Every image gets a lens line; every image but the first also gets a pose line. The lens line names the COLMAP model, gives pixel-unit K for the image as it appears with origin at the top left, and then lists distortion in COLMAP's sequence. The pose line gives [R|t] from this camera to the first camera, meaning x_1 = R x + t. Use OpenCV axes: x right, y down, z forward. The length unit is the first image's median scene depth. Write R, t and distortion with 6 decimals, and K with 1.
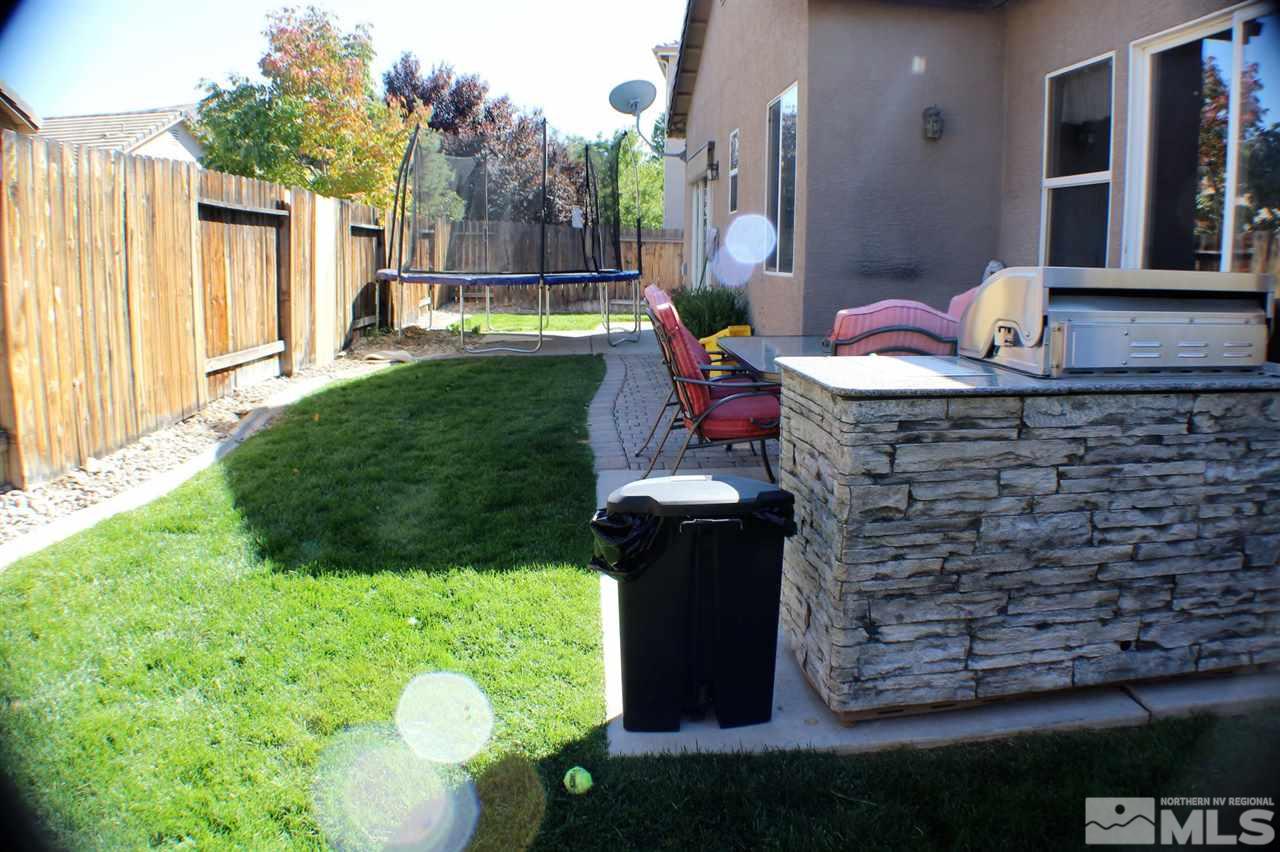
lens RADIAL K [[928.4, 0, 647.0], [0, 928.4, 420.8], [0, 0, 1]] dist [-0.225520, 0.093496]
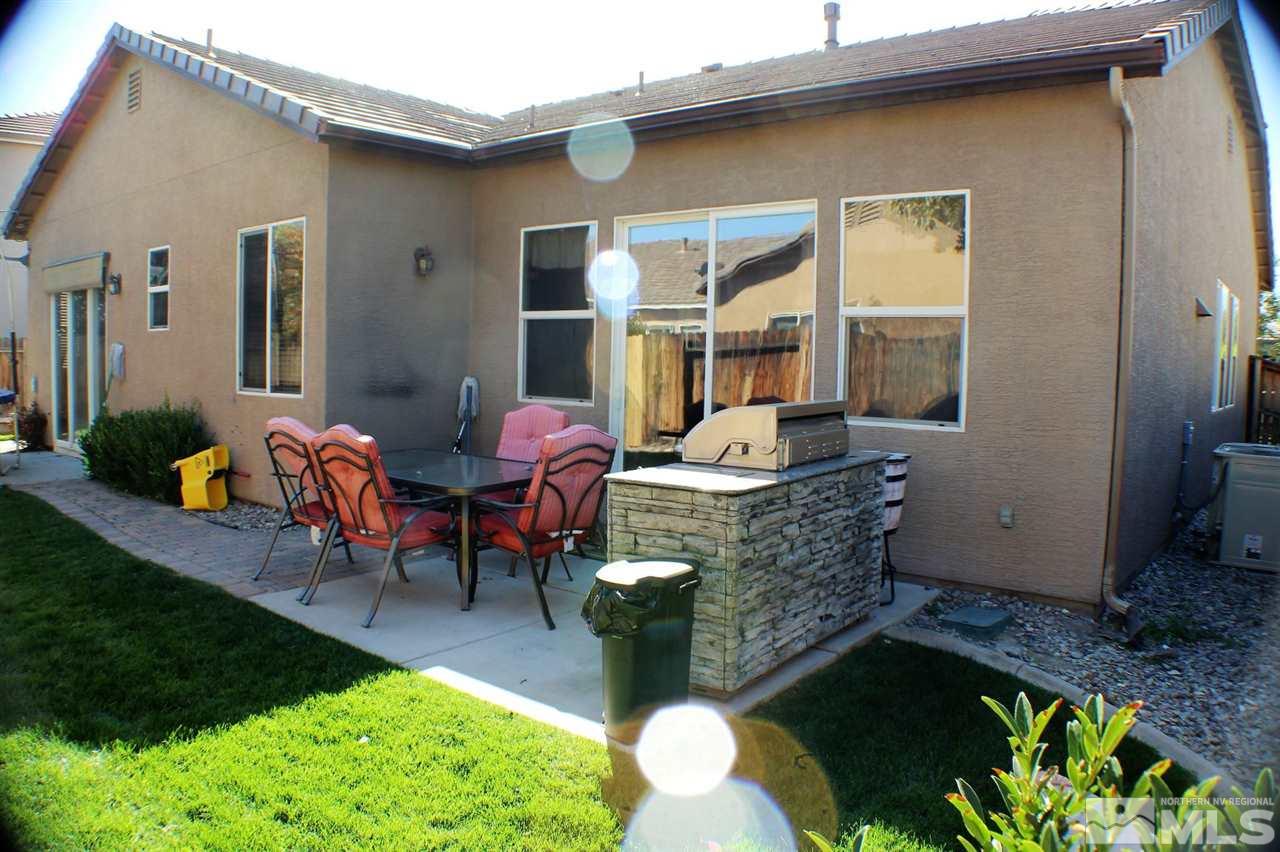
lens RADIAL K [[938.3, 0, 642.0], [0, 938.3, 455.2], [0, 0, 1]] dist [-0.229347, 0.101839]
pose [[0.673430, -0.073863, 0.735552, -1.051760], [0.118742, 0.992884, -0.009009, -0.094676], [-0.729652, 0.093408, 0.677408, -0.029704]]
